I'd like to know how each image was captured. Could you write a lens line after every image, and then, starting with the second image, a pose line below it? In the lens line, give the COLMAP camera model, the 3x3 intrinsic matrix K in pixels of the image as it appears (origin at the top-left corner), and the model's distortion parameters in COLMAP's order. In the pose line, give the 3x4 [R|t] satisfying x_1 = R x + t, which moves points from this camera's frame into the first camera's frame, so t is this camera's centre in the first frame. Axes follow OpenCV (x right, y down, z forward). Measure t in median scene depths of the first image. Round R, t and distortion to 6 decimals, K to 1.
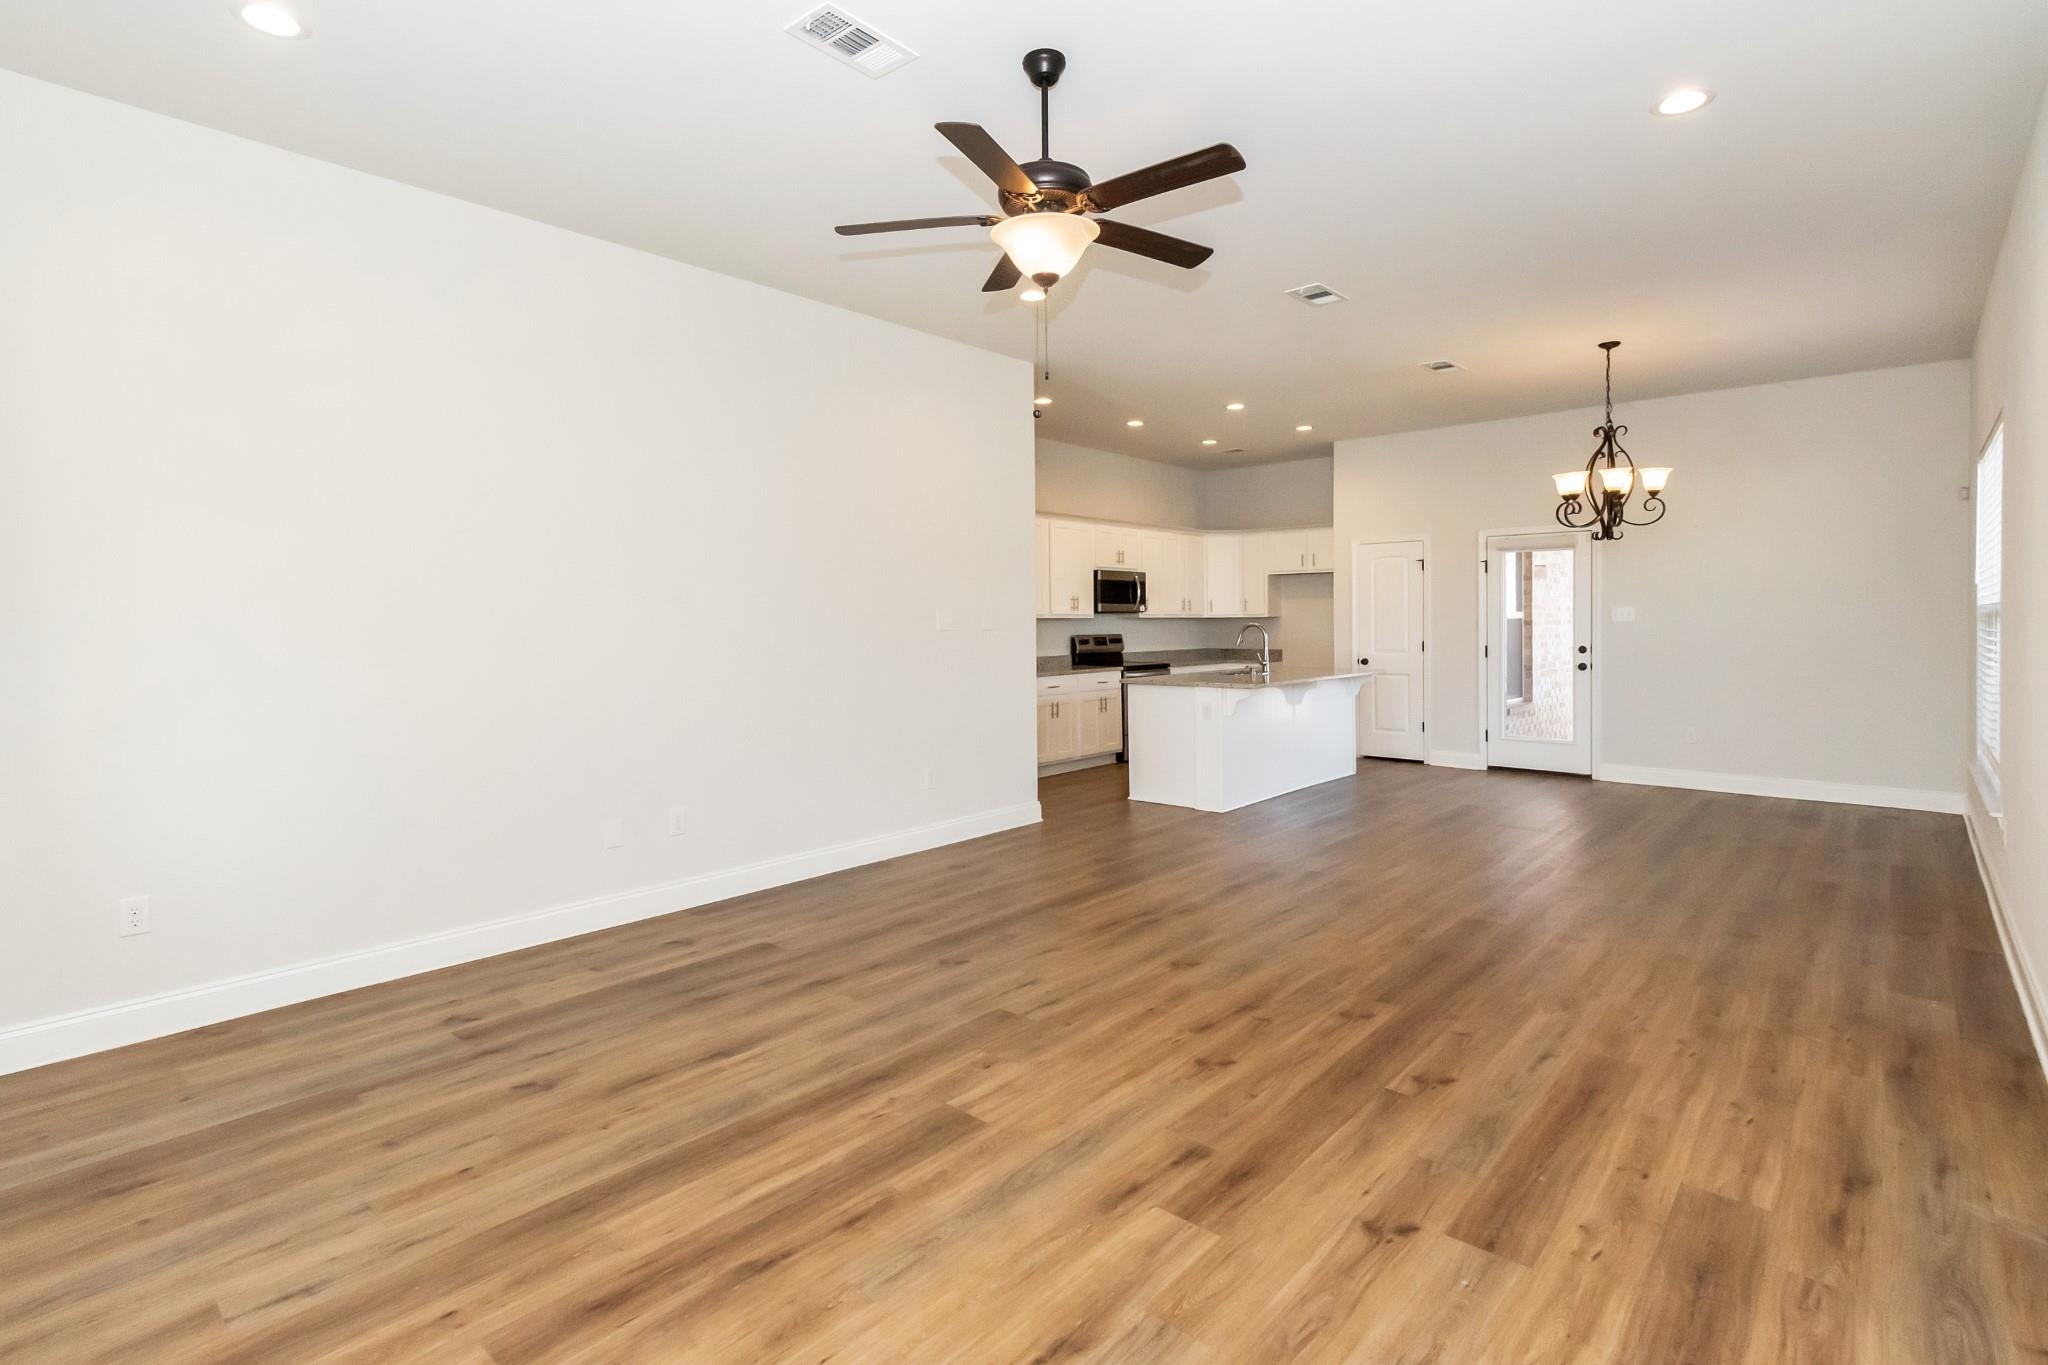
lens RADIAL K [[987.9, 0, 1024.0], [0, 987.9, 663.1], [0, 0, 1]] dist [0.000068, 0.000160]
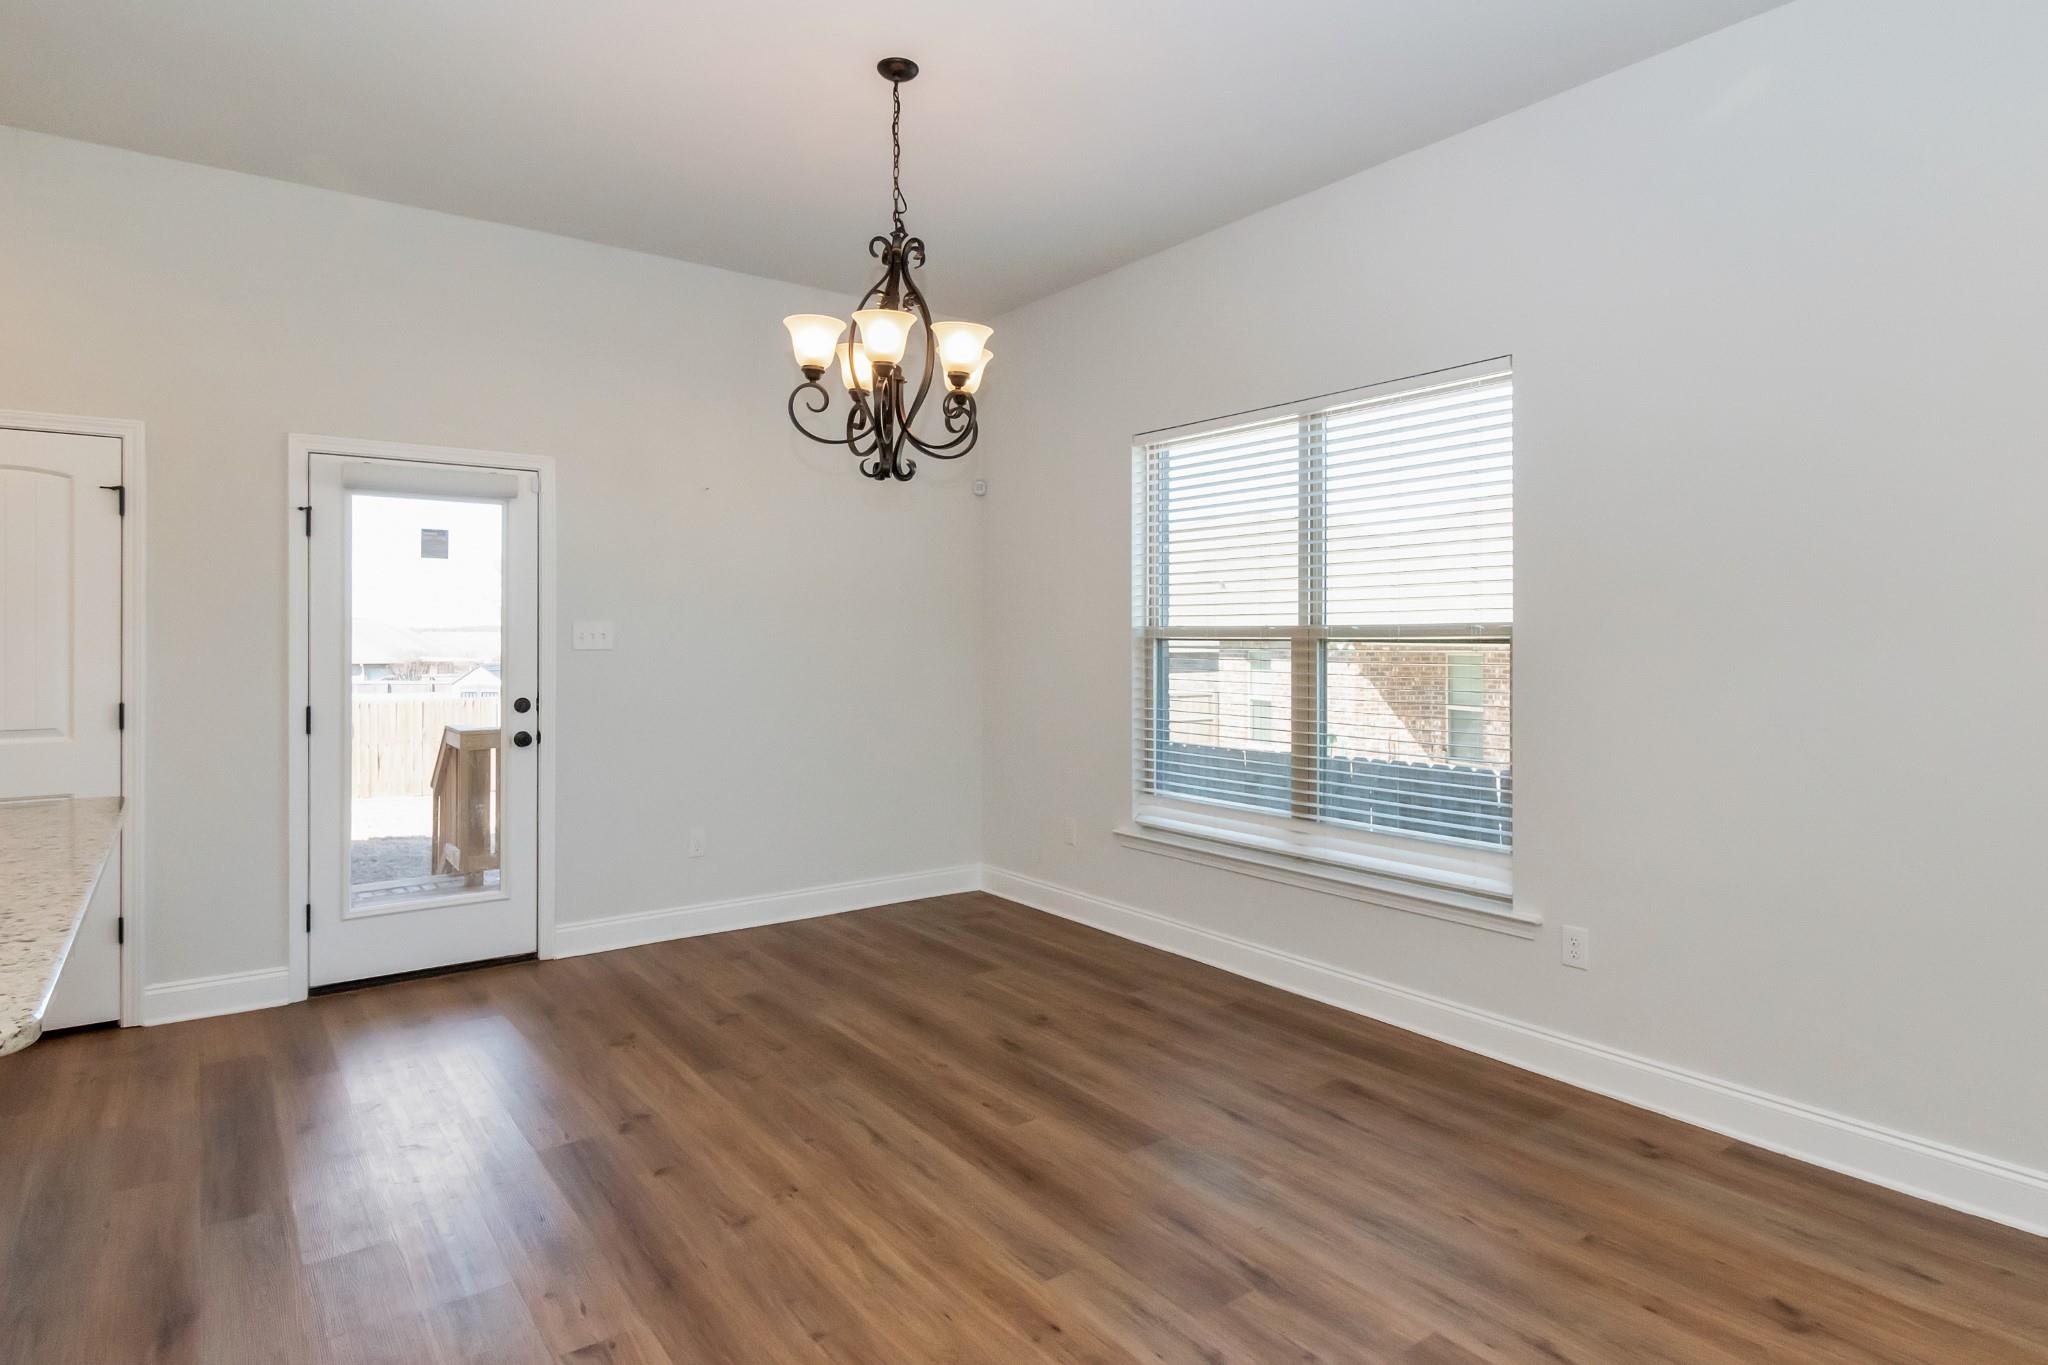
lens RADIAL K [[1123.0, 0, 1040.6], [0, 1123.0, 631.4], [0, 0, 1]] dist [0.012276, -0.011542]
pose [[0.206622, 0.011189, 0.978357, 0.060757], [0.041076, 0.998954, -0.020100, -0.029036], [-0.977558, 0.044340, 0.205946, 0.627376]]
